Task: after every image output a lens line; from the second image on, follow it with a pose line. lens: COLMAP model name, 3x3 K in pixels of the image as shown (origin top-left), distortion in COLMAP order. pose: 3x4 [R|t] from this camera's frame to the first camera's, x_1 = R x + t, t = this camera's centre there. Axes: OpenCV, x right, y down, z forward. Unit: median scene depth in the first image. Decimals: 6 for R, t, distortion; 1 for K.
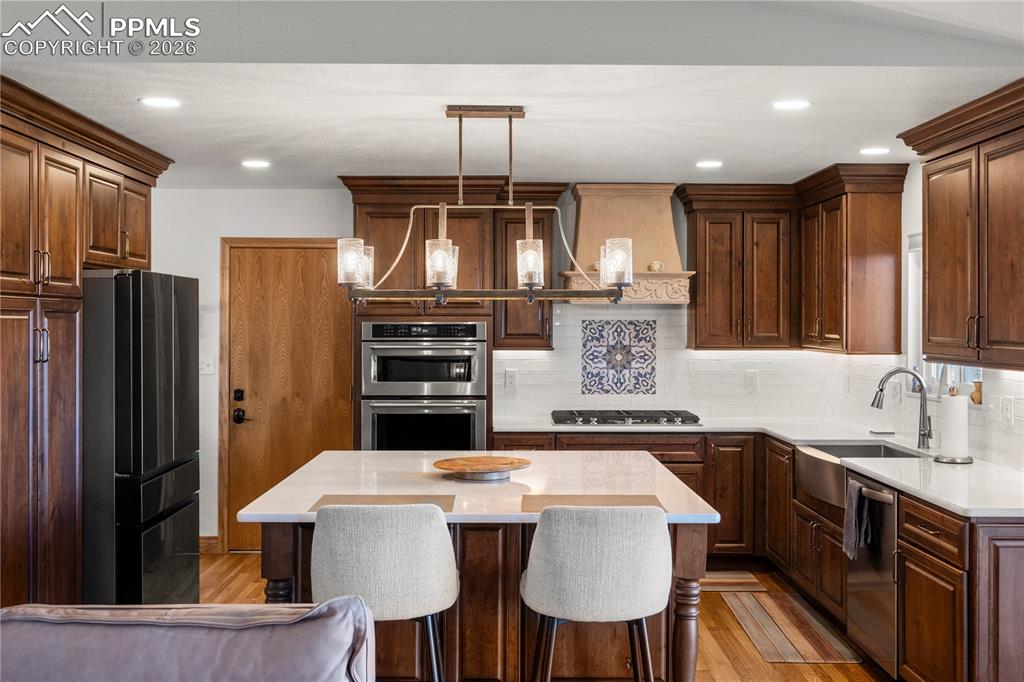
lens RADIAL K [[1069.7, 0, 502.9], [0, 1069.7, 311.5], [0, 0, 1]] dist [0.017544, 0.000000]
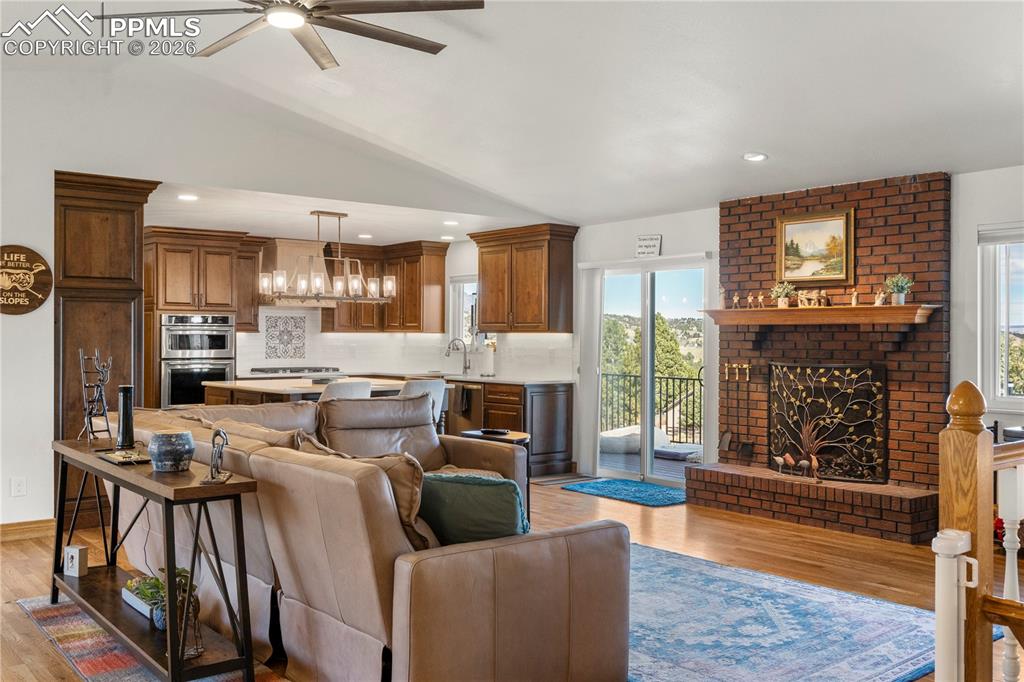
lens RADIAL K [[953.3, 0, 513.5], [0, 953.3, 342.2], [0, 0, 1]] dist [0.003784, 0.000000]
pose [[0.790020, -0.001084, 0.613080, -0.610588], [-0.009143, 0.999866, 0.013551, 0.028681], [-0.613013, -0.016311, 0.789904, -0.508421]]
